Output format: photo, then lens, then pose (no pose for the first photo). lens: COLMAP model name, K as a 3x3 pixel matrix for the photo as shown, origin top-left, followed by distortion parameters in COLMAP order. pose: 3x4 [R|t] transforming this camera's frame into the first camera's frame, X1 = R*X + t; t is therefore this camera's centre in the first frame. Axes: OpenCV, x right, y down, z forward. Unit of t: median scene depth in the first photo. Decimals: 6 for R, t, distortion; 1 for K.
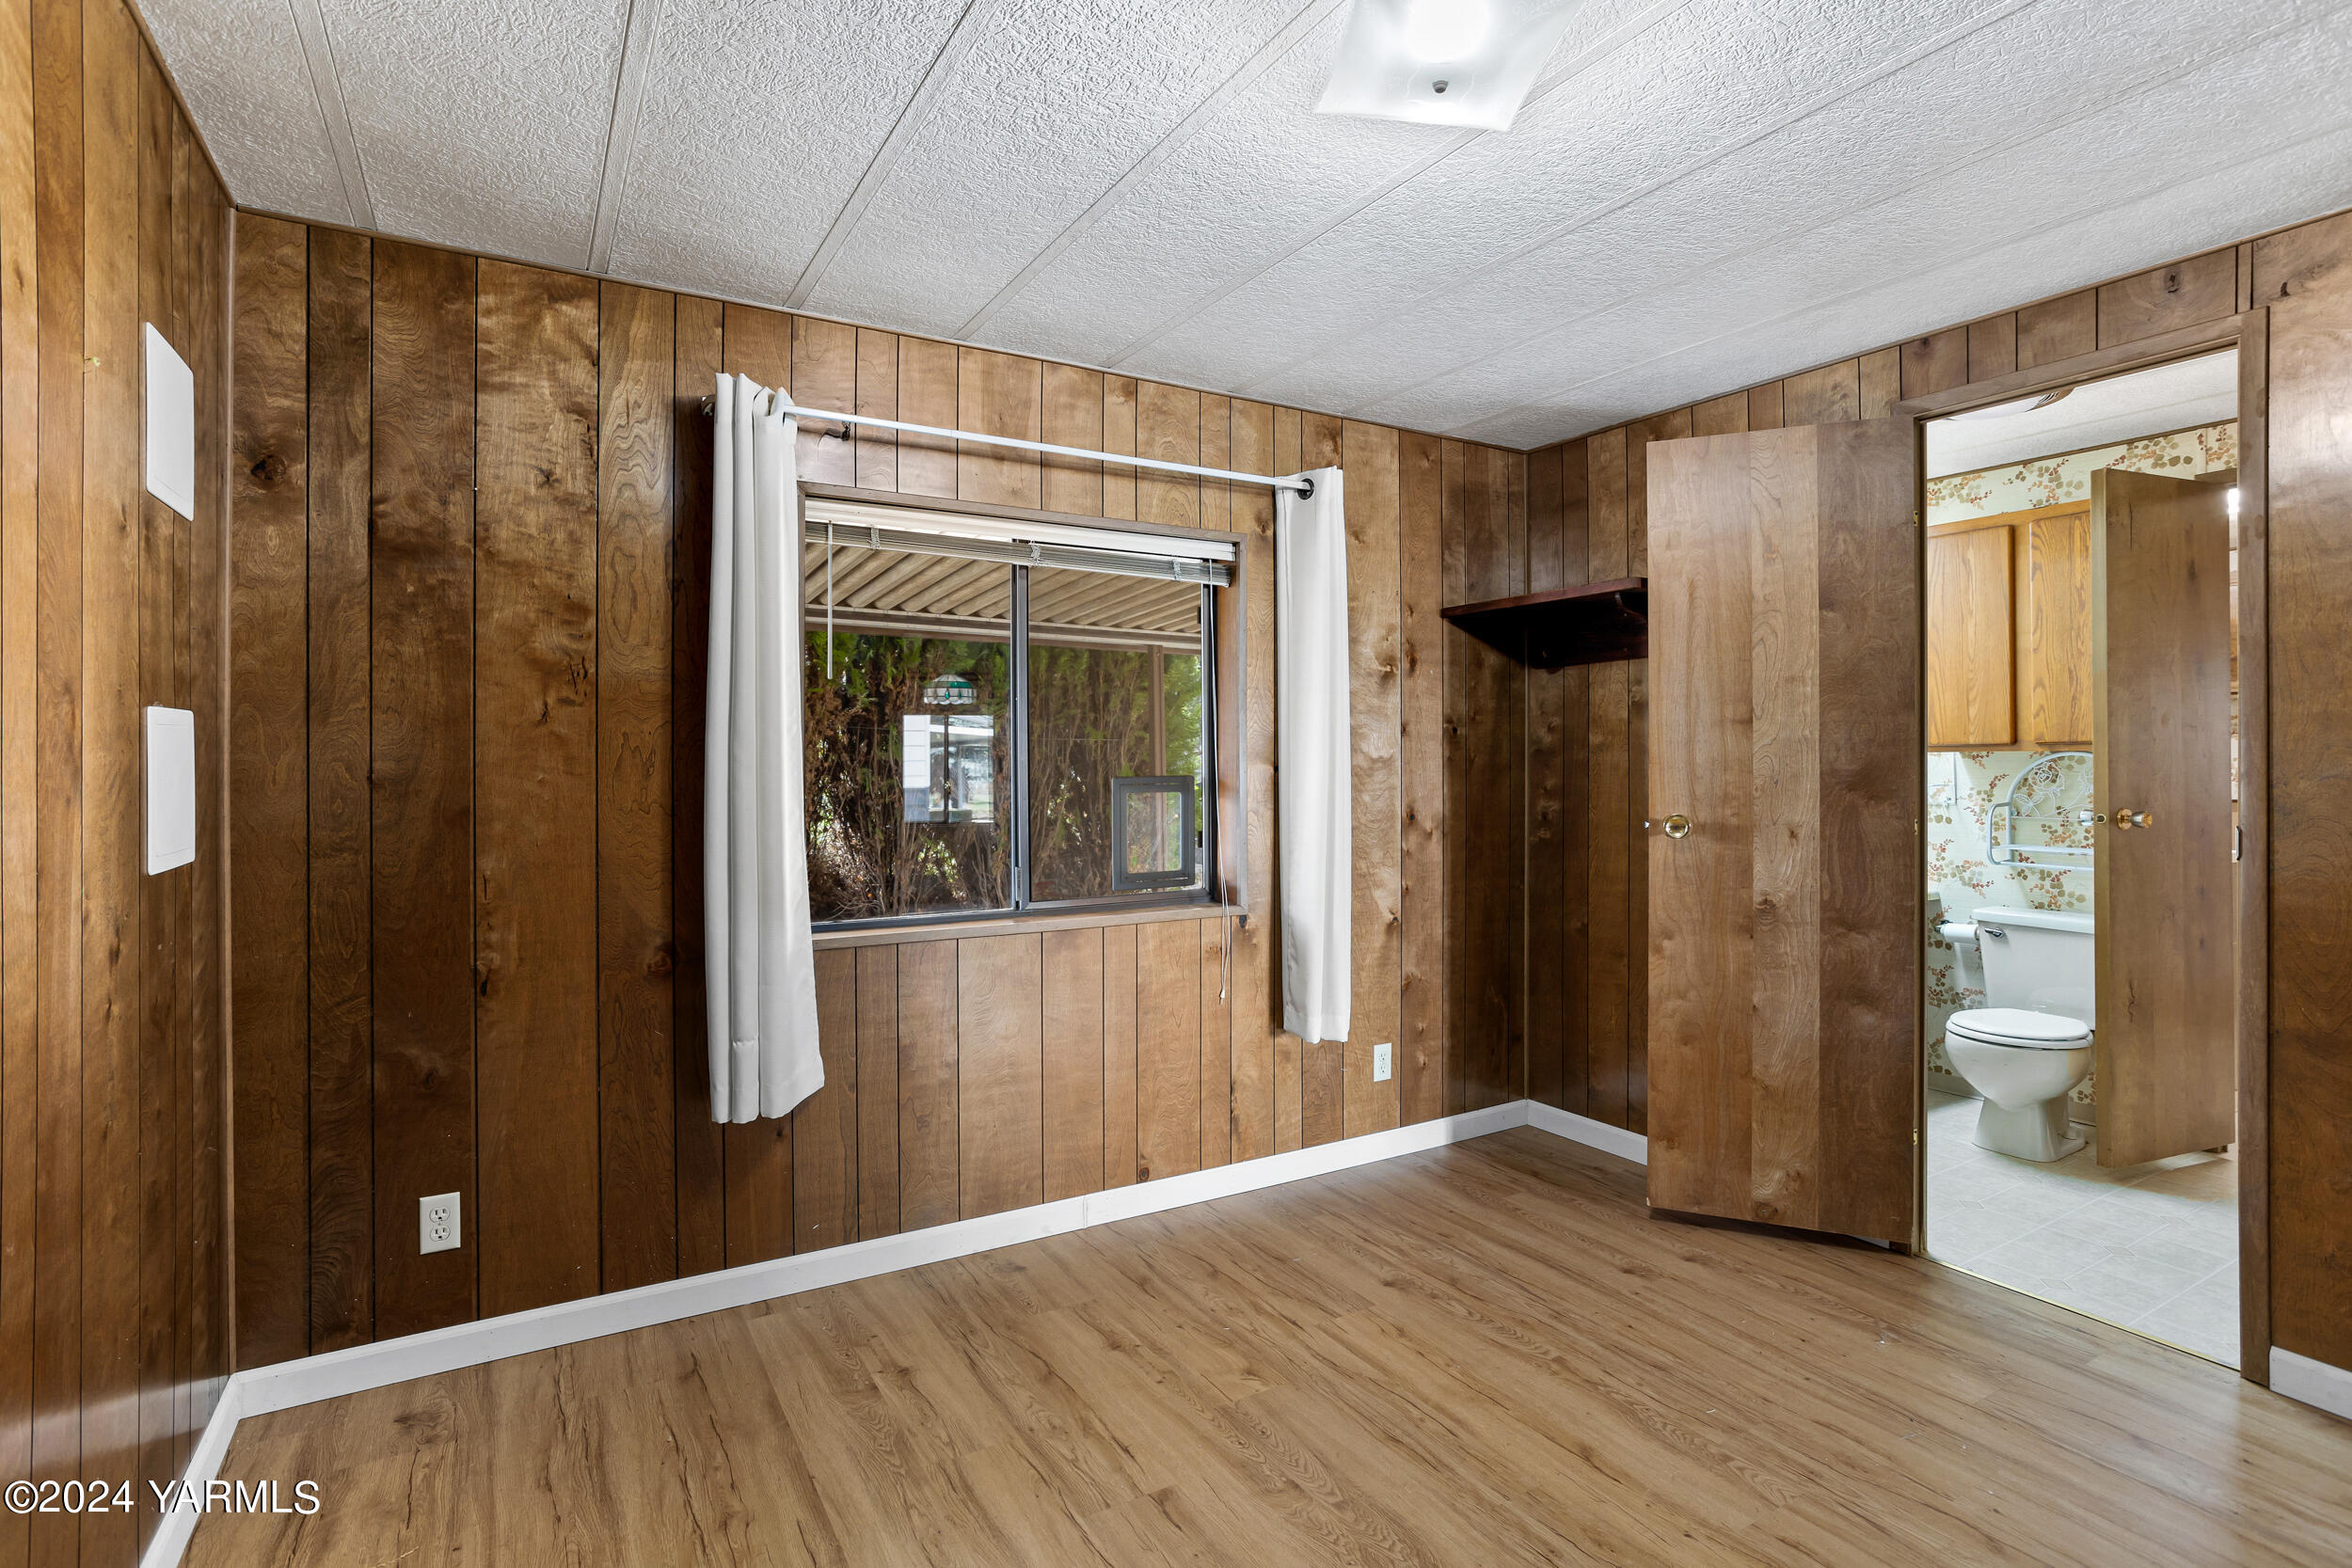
lens RADIAL K [[1126.1, 0, 1171.7], [0, 1126.1, 765.5], [0, 0, 1]] dist [-0.027056, 0.007787]
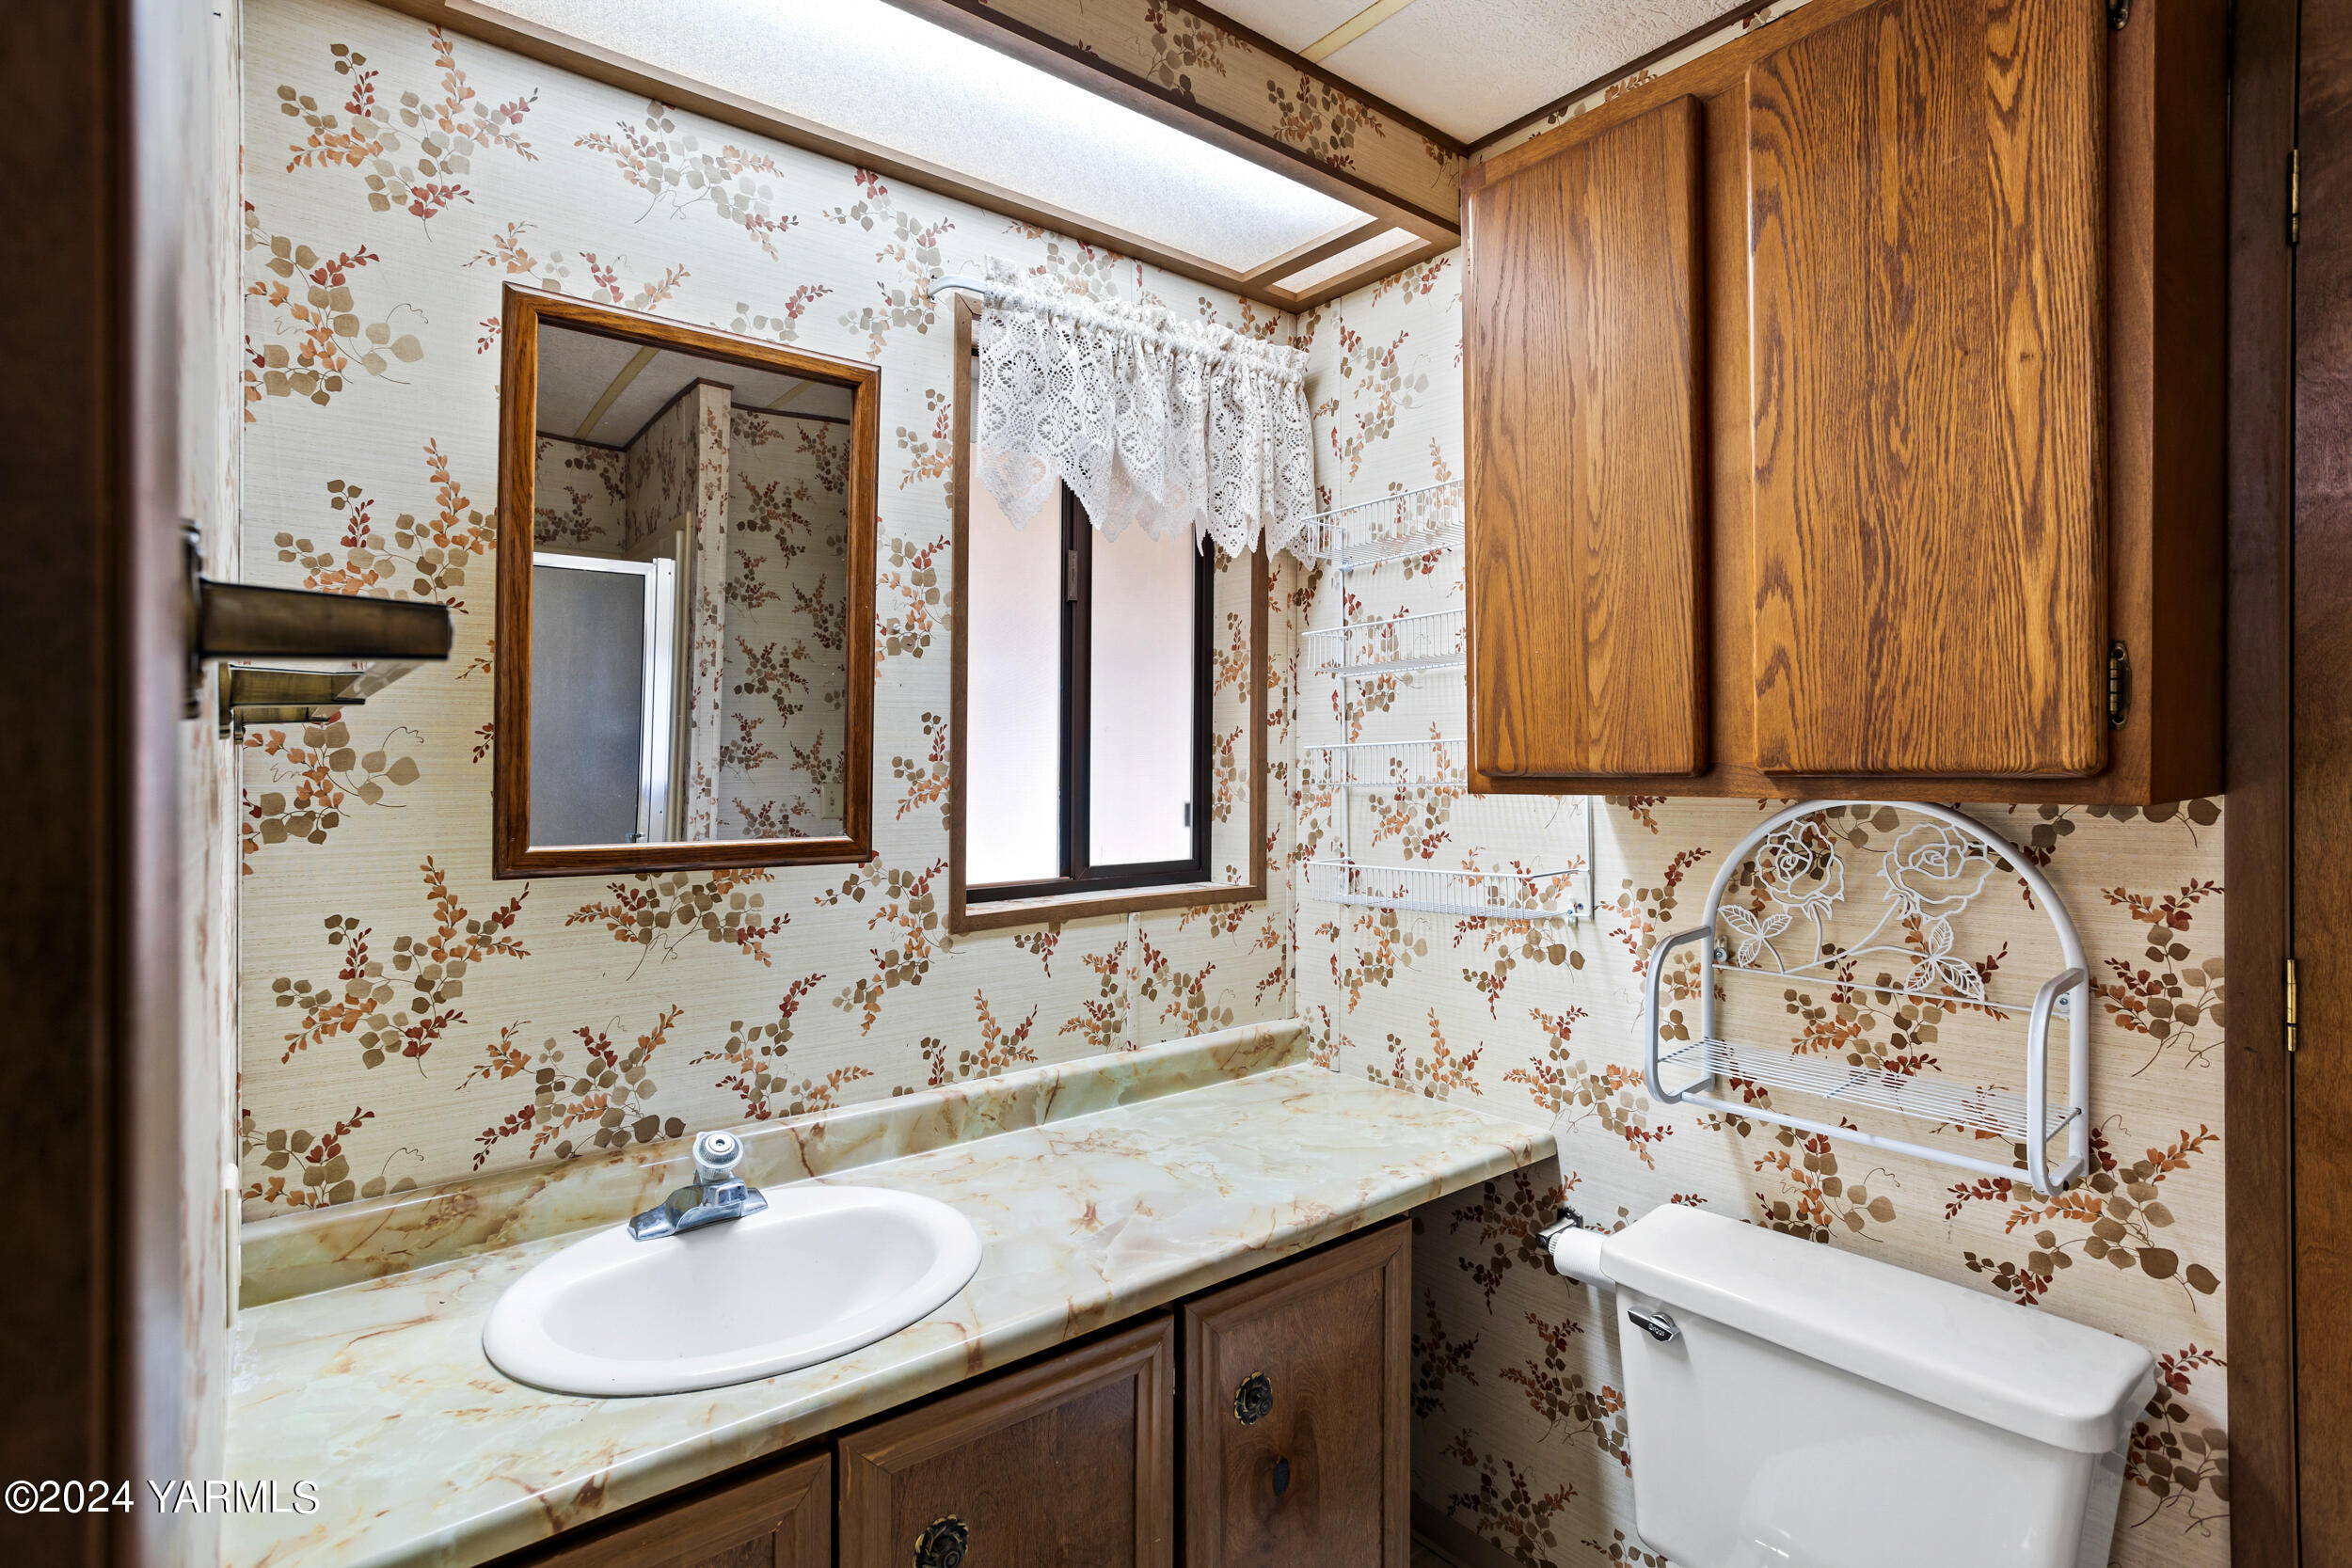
lens RADIAL K [[1126.1, 0, 1179.2], [0, 1126.1, 781.5], [0, 0, 1]] dist [-0.027056, 0.007787]
pose [[0.989730, 0.006313, 0.142812, 0.538786], [-0.006707, 0.999975, 0.002276, -0.015887], [-0.142794, -0.003211, 0.989747, 0.672338]]
